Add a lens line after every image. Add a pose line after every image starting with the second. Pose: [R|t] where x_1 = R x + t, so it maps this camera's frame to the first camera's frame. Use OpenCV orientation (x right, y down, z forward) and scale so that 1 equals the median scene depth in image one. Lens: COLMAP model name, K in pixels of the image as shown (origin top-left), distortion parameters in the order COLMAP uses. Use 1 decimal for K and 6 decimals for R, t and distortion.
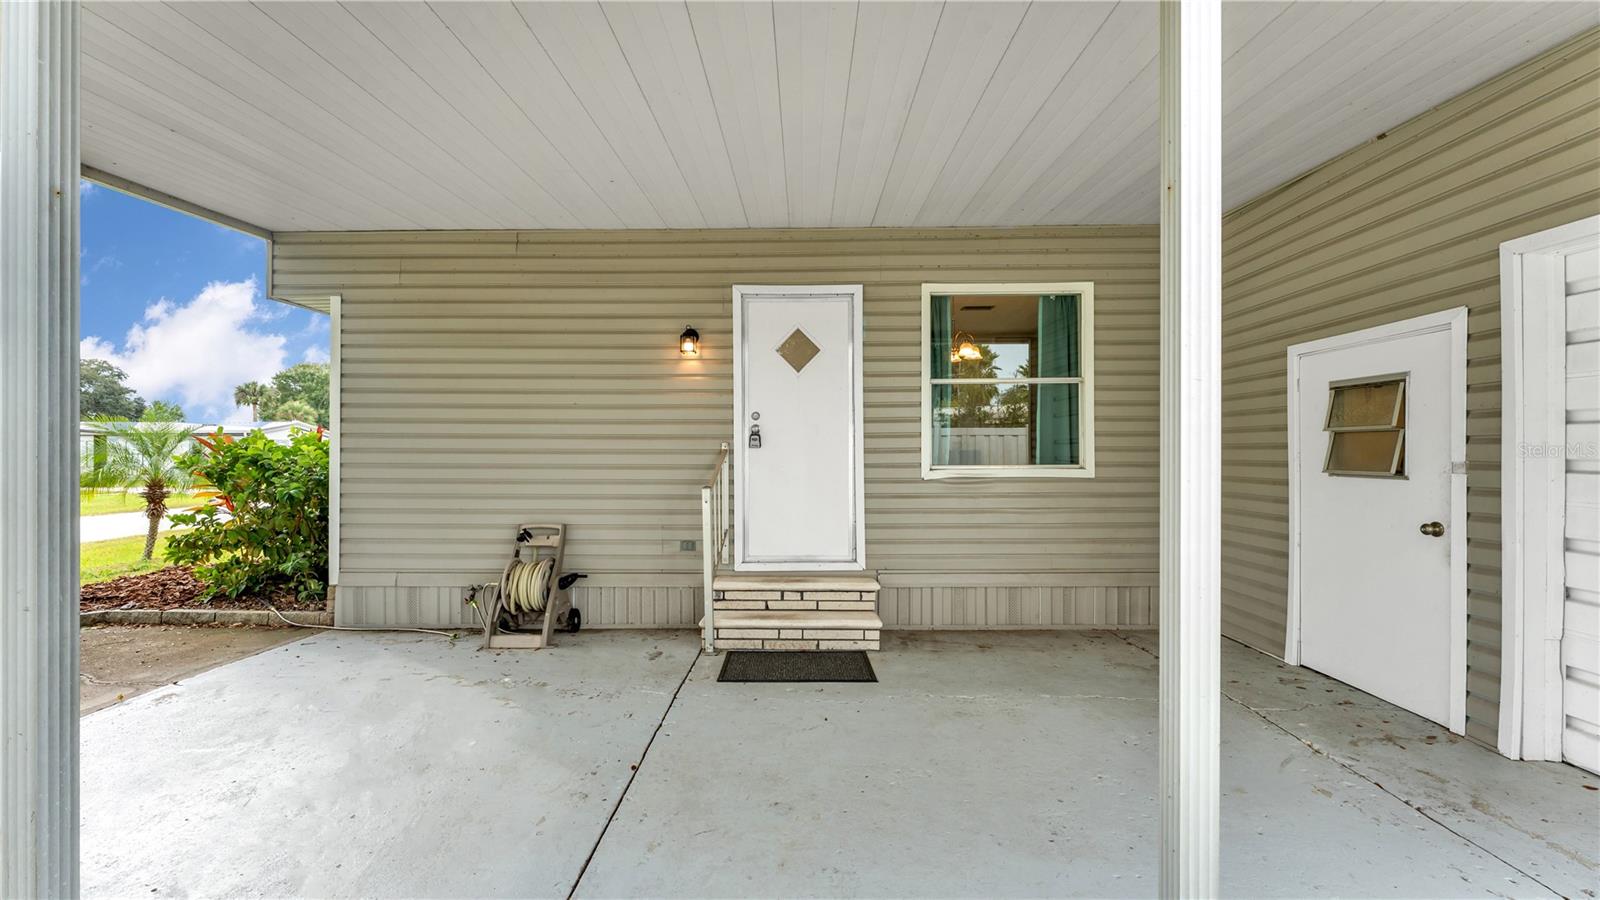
lens RADIAL K [[644.5, 0, 797.6], [0, 644.5, 443.2], [0, 0, 1]] dist [-0.003725, -0.000195]
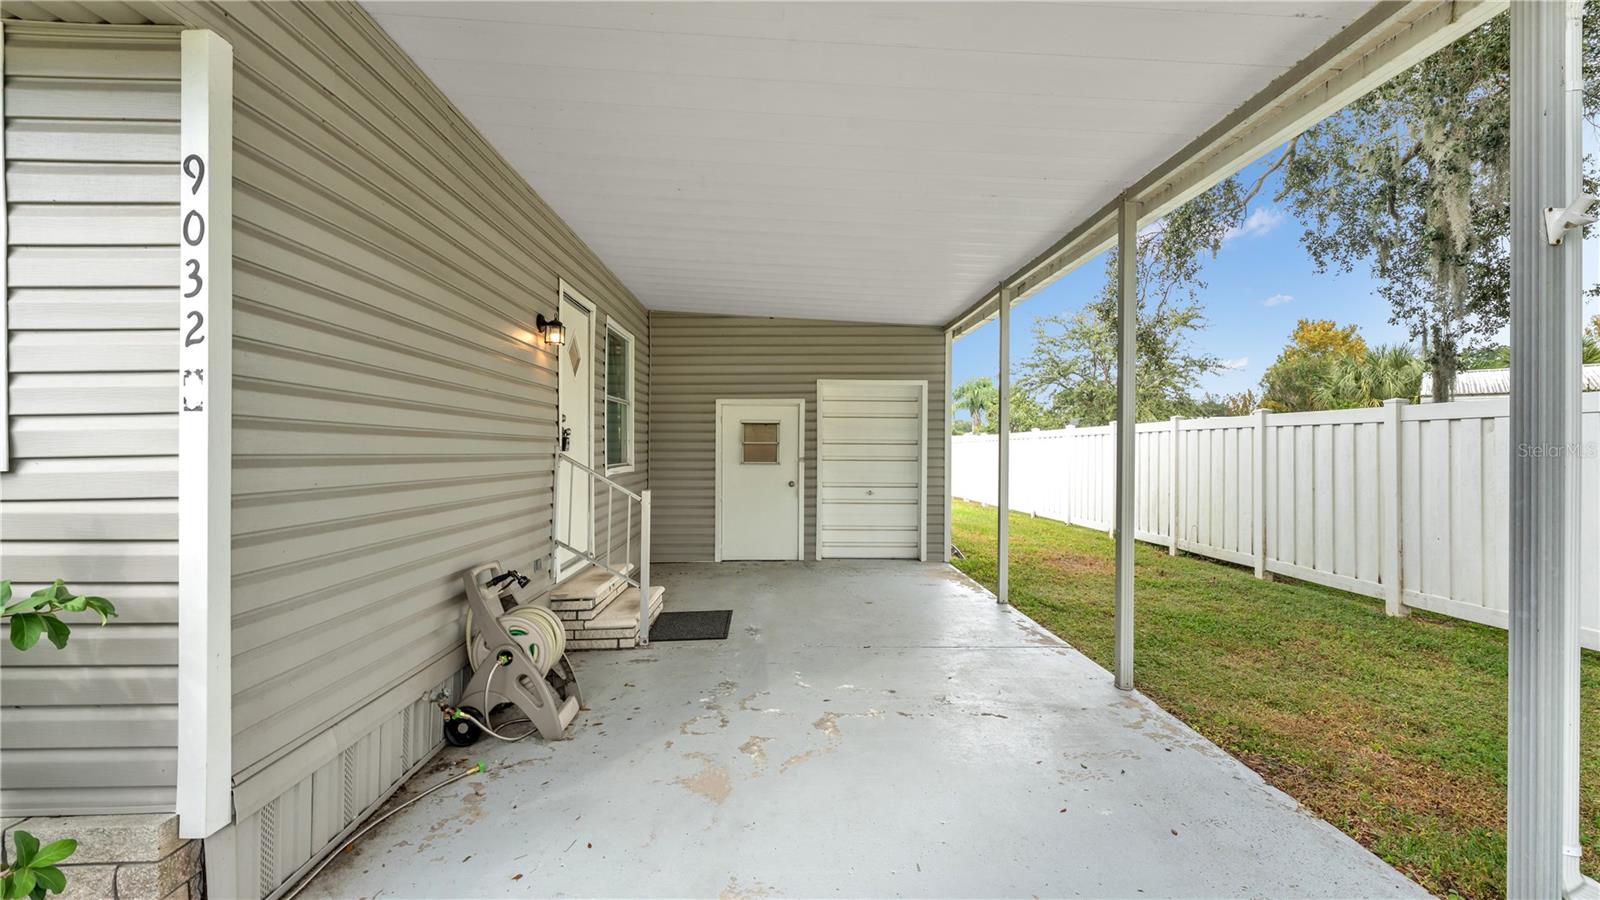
lens RADIAL K [[715.8, 0, 802.1], [0, 715.8, 443.5], [0, 0, 1]] dist [0.000306, 0.000013]
pose [[-0.050510, 0.008371, 0.998688, -1.615687], [-0.013851, 0.999863, -0.009082, -0.000836], [-0.998628, -0.014291, -0.050387, 0.978717]]
